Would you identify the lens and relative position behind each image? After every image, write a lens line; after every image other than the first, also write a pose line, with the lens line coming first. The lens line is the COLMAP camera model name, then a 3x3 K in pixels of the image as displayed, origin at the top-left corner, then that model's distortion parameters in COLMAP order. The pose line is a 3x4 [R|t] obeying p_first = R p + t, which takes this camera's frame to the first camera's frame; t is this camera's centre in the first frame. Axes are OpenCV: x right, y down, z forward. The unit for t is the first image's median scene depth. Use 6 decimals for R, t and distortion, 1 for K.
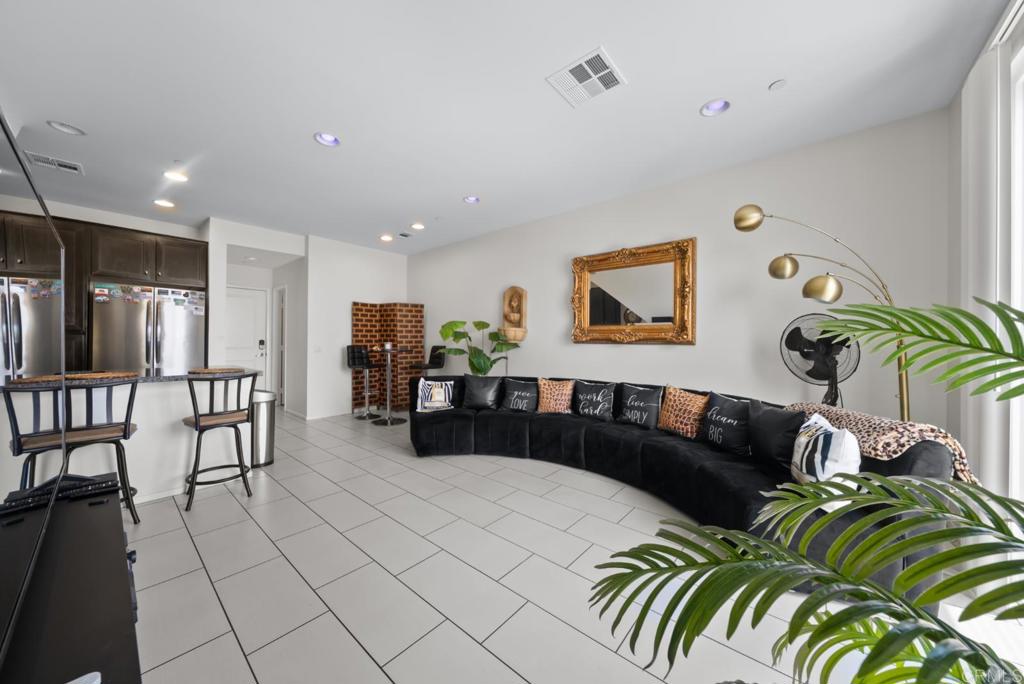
lens RADIAL K [[351.5, 0, 509.8], [0, 351.5, 338.2], [0, 0, 1]] dist [-0.002731, -0.000263]
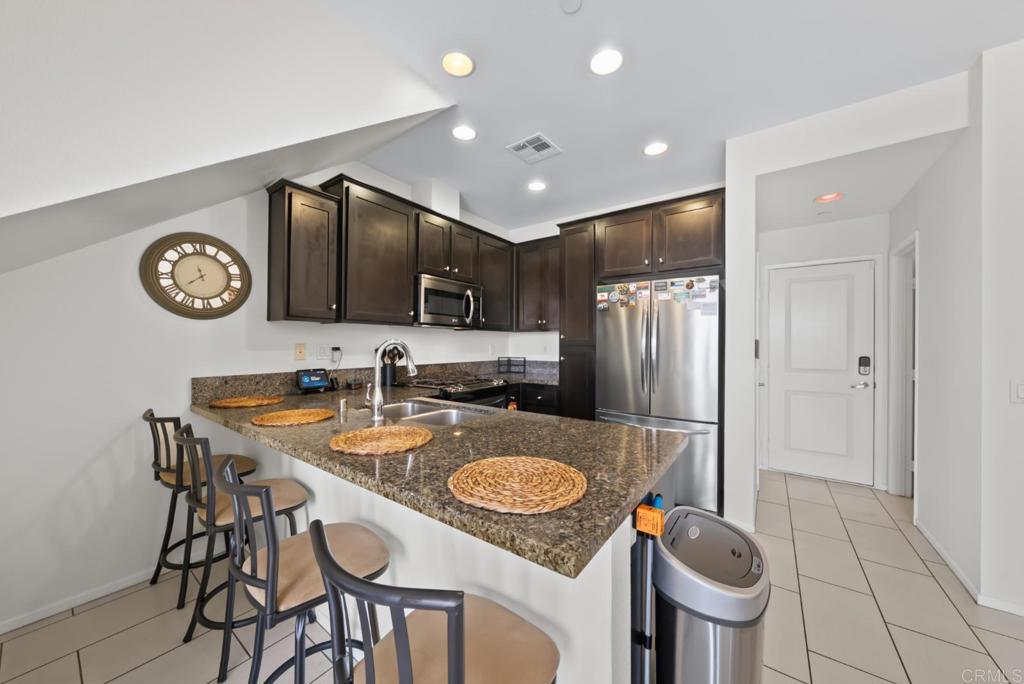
lens RADIAL K [[351.5, 0, 511.7], [0, 351.5, 343.3], [0, 0, 1]] dist [-0.002731, -0.000263]
pose [[0.083786, -0.007365, -0.996457, -0.366732], [0.006917, 0.999953, -0.006809, -0.022532], [0.996460, -0.006322, 0.083833, 0.683101]]
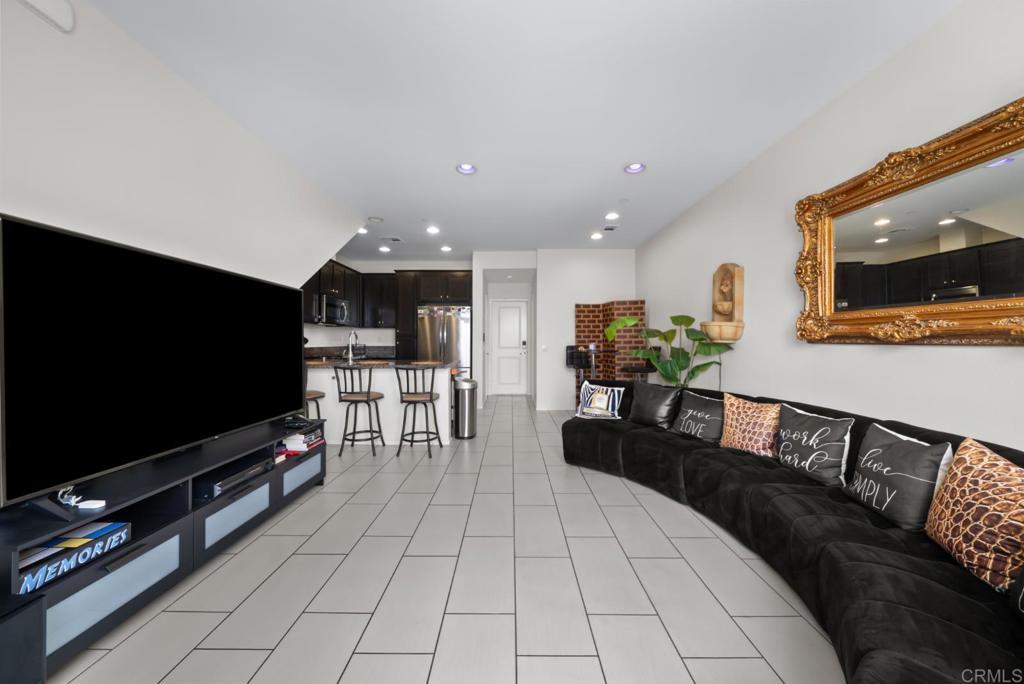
lens RADIAL K [[351.5, 0, 510.3], [0, 351.5, 342.3], [0, 0, 1]] dist [-0.002731, -0.000263]
pose [[0.654233, -0.003925, -0.756283, 0.310088], [0.011232, 0.999927, 0.004527, 0.004555], [0.756210, -0.011457, 0.654229, 0.234389]]
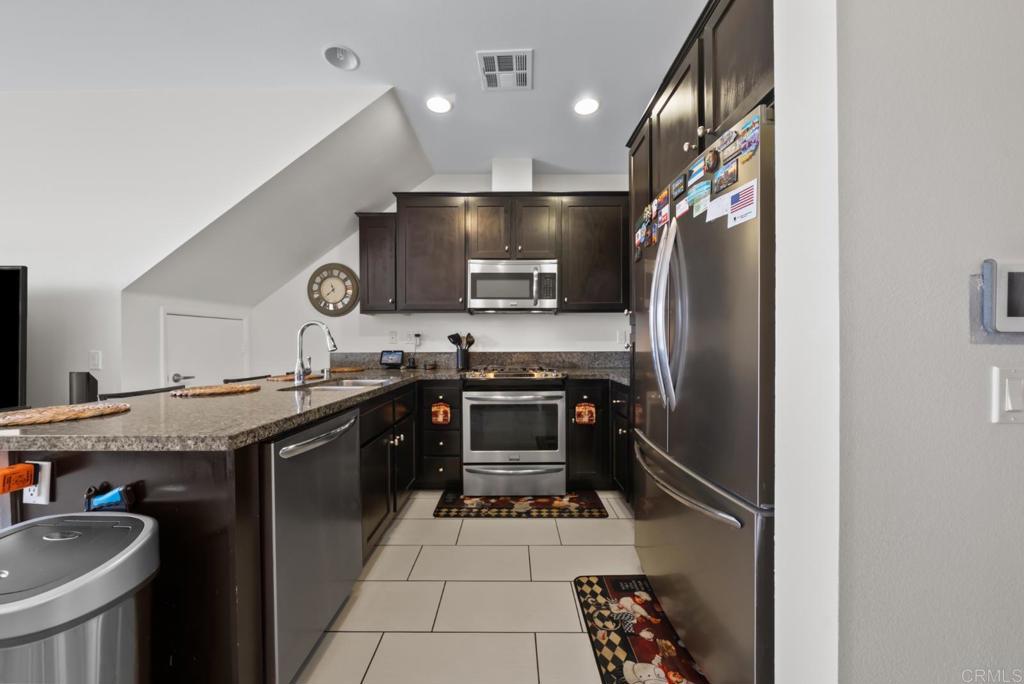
lens RADIAL K [[351.5, 0, 508.2], [0, 351.5, 345.3], [0, 0, 1]] dist [-0.002731, -0.000263]
pose [[-0.762295, -0.002602, -0.647225, -0.687221], [0.004041, 0.999953, -0.008780, 0.012084], [0.647217, -0.009308, -0.762249, 1.163488]]
